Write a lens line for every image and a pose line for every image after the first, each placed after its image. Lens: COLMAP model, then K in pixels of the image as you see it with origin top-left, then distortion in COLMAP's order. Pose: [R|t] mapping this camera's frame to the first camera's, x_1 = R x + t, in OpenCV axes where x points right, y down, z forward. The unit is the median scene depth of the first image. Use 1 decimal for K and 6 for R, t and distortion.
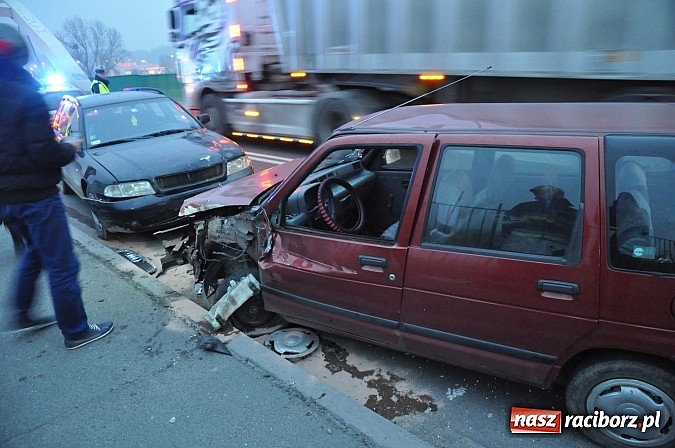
lens RADIAL K [[461.6, 0, 337.5], [0, 461.6, 224.0], [0, 0, 1]] dist [-0.122093, 0.079431]
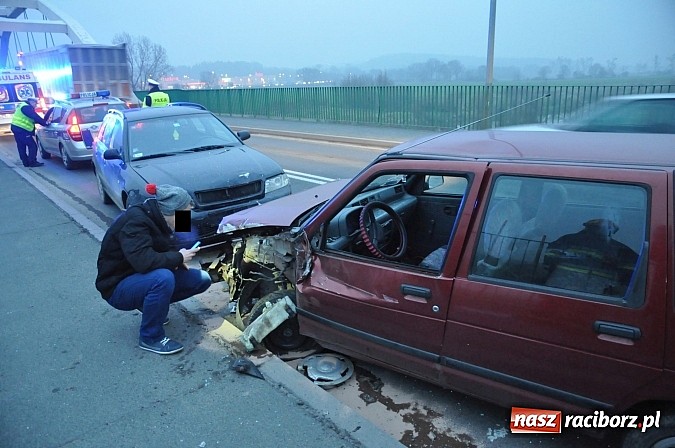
lens RADIAL K [[461.6, 0, 337.5], [0, 461.6, 224.0], [0, 0, 1]] dist [-0.122093, 0.079431]
pose [[0.996883, 0.042526, -0.066450, -0.024290], [-0.045161, 0.998231, -0.038665, -0.012140], [0.064689, 0.041546, 0.997040, 0.023952]]
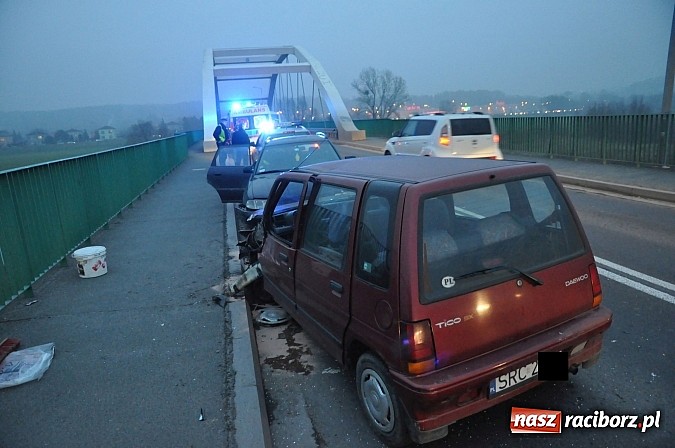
lens RADIAL K [[461.6, 0, 337.5], [0, 461.6, 224.0], [0, 0, 1]] dist [-0.122093, 0.079431]
pose [[0.838467, 0.124363, -0.530572, 0.818755], [-0.173115, 0.983965, -0.042938, 0.007490], [0.516724, 0.127852, 0.846552, -0.142837]]
